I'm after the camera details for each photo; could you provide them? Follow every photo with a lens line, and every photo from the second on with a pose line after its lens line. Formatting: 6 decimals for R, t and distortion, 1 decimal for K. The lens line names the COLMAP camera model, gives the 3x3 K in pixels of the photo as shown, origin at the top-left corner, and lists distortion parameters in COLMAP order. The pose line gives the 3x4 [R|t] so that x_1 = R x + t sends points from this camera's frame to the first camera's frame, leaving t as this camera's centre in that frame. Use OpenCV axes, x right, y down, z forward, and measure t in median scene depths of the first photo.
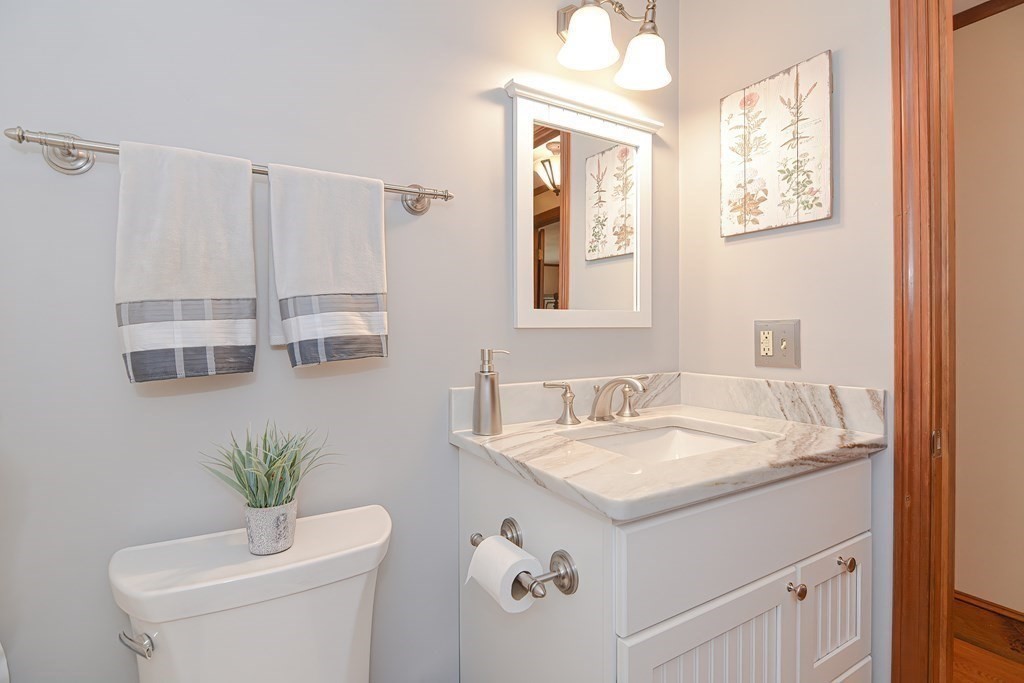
lens RADIAL K [[474.9, 0, 510.9], [0, 474.9, 328.8], [0, 0, 1]] dist [0.000663, -0.000136]
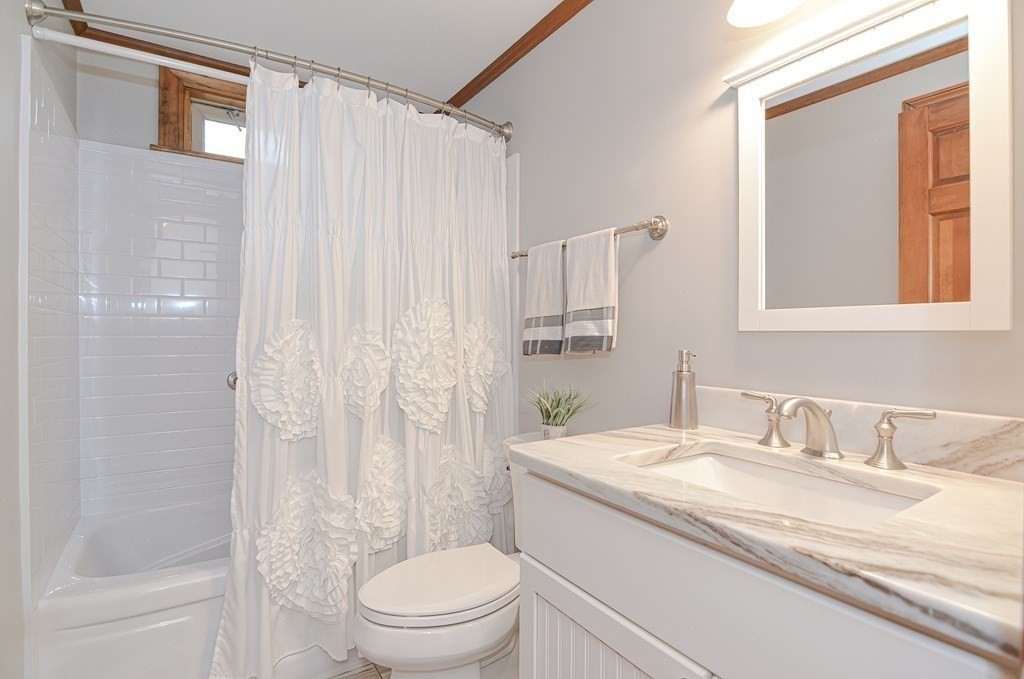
lens RADIAL K [[502.9, 0, 516.2], [0, 502.9, 324.8], [0, 0, 1]] dist [-0.001154, -0.001289]
pose [[0.053802, -0.002521, -0.998548, 1.281217], [0.005917, 0.999980, -0.002206, -0.019575], [0.998534, -0.005790, 0.053816, 0.644195]]
